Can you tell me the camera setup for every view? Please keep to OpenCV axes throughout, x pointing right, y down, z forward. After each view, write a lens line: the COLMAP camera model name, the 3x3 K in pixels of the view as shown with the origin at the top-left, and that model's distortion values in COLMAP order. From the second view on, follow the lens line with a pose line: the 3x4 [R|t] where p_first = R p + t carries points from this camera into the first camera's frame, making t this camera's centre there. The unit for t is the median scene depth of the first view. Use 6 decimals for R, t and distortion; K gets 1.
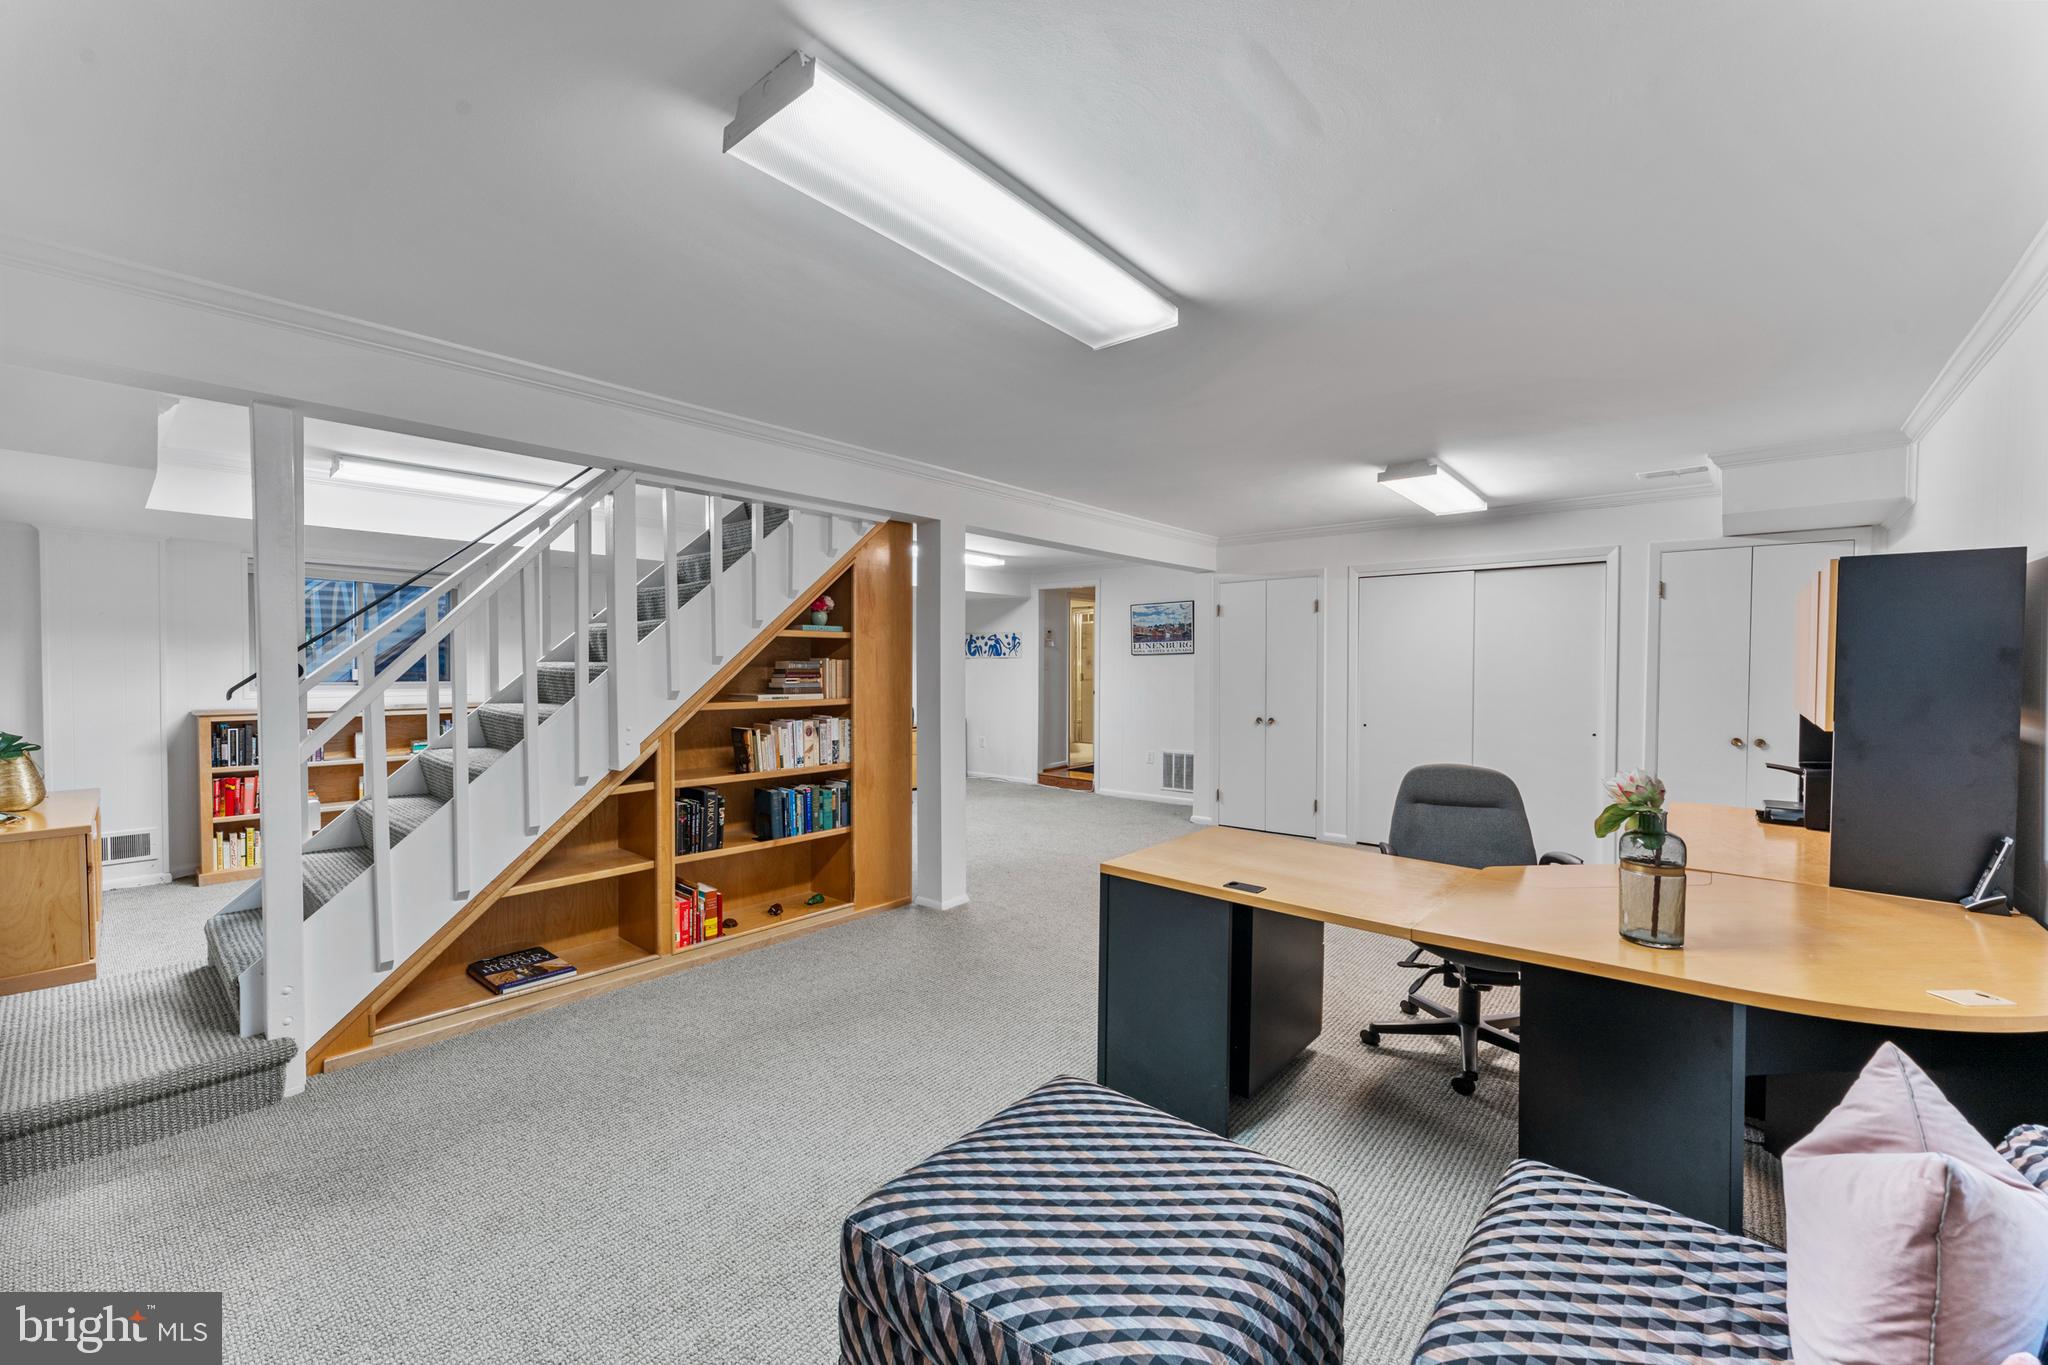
lens RADIAL K [[824.2, 0, 1023.2], [0, 824.2, 683.9], [0, 0, 1]] dist [-0.001089, -0.000119]
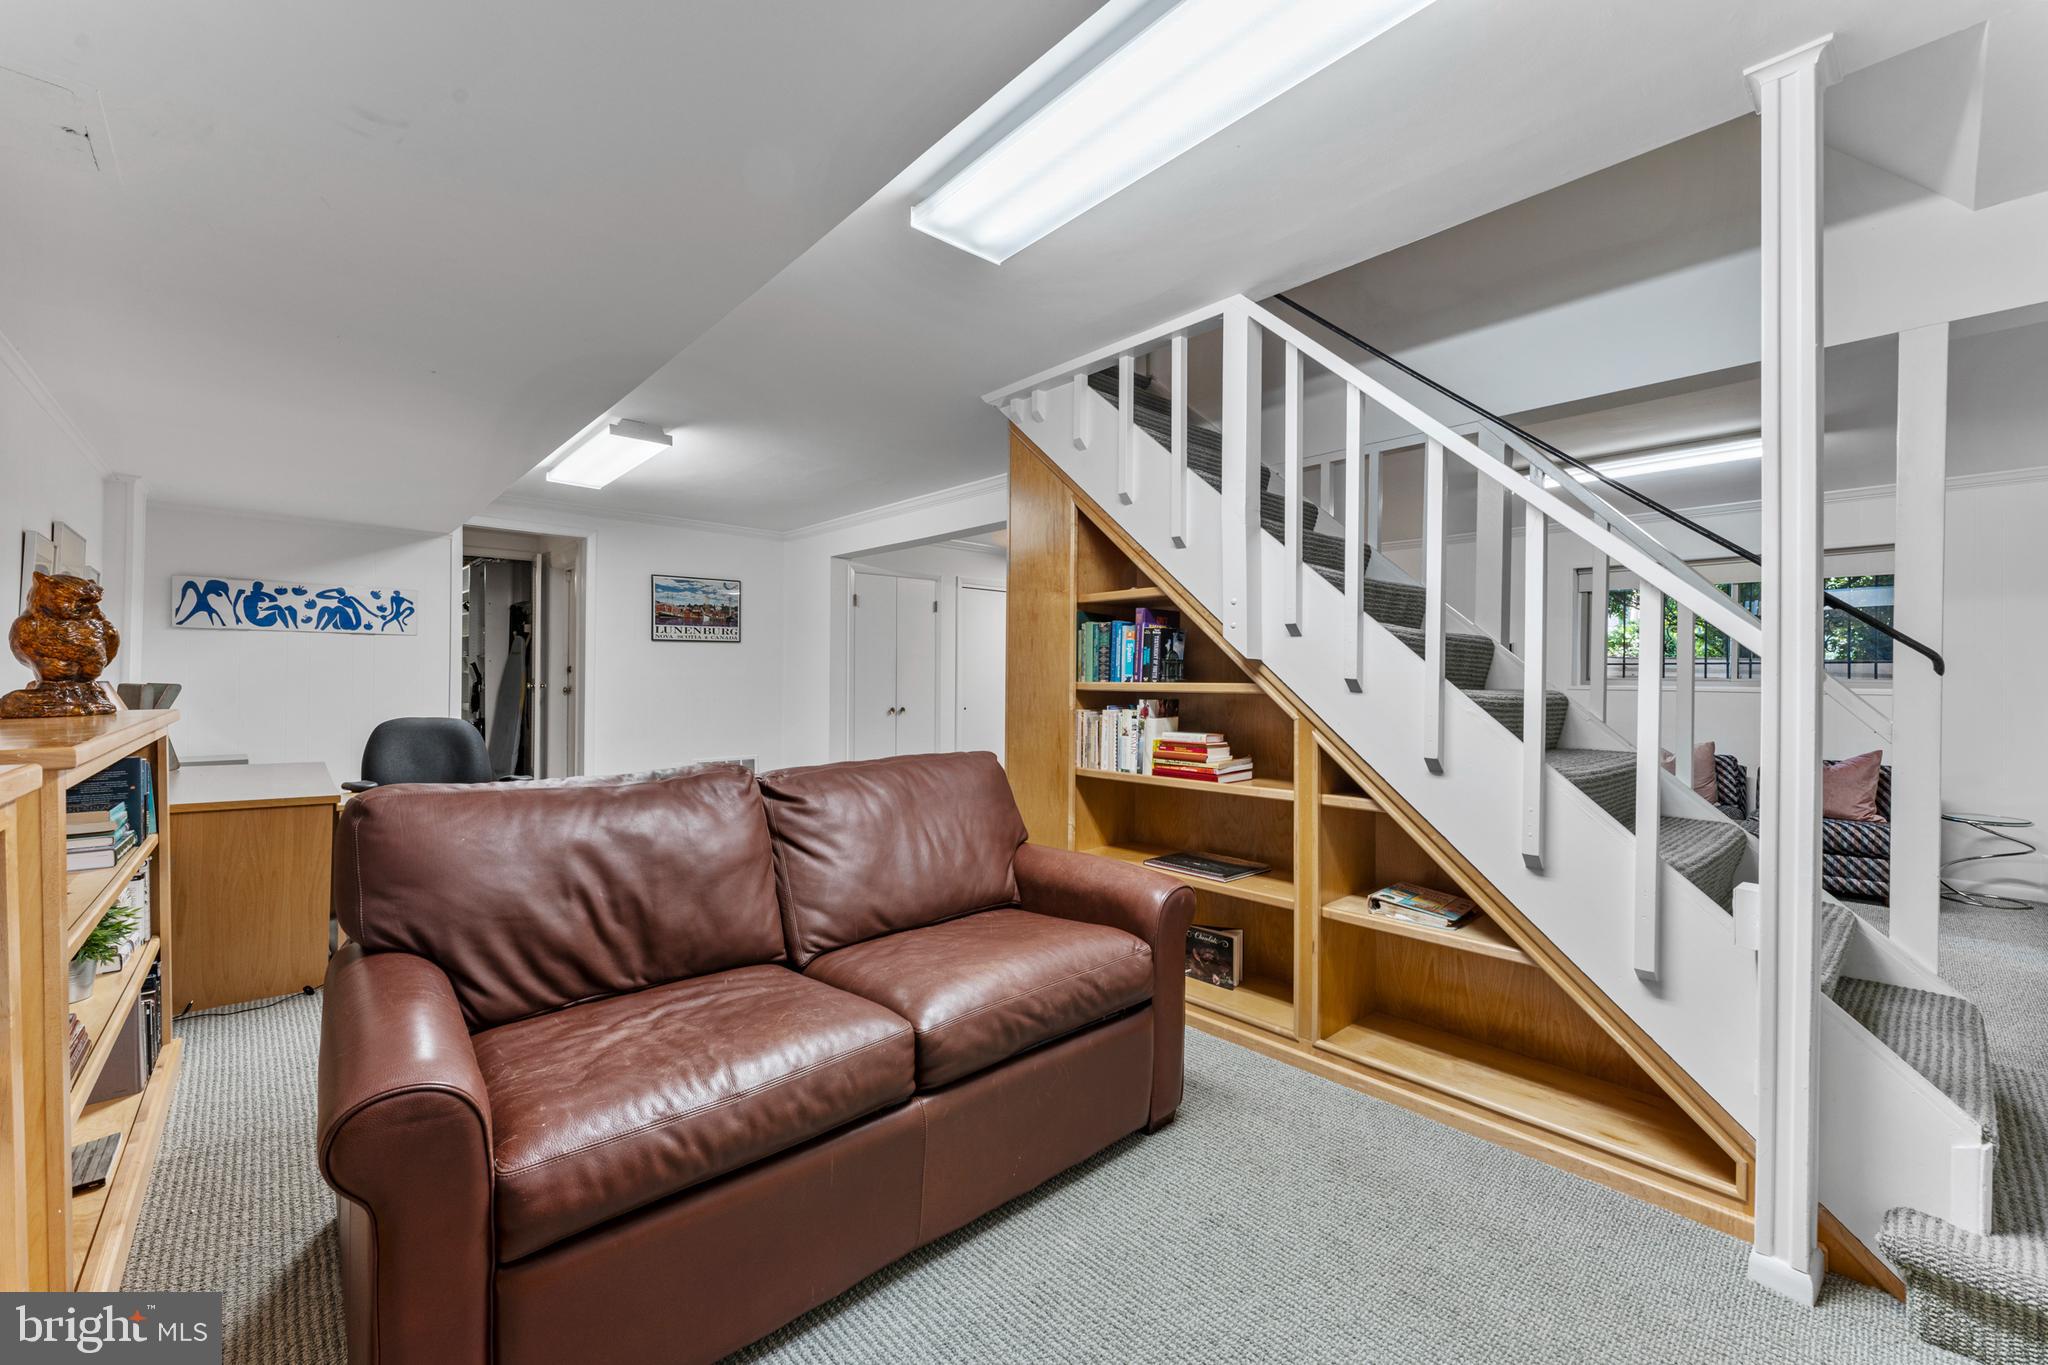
lens RADIAL K [[824.2, 0, 1018.8], [0, 824.2, 679.7], [0, 0, 1]] dist [-0.001089, -0.000119]
pose [[0.136041, 0.000927, 0.990703, -0.589189], [0.017301, 0.999845, -0.003311, 0.009301], [-0.990552, 0.017591, 0.136004, 0.584306]]
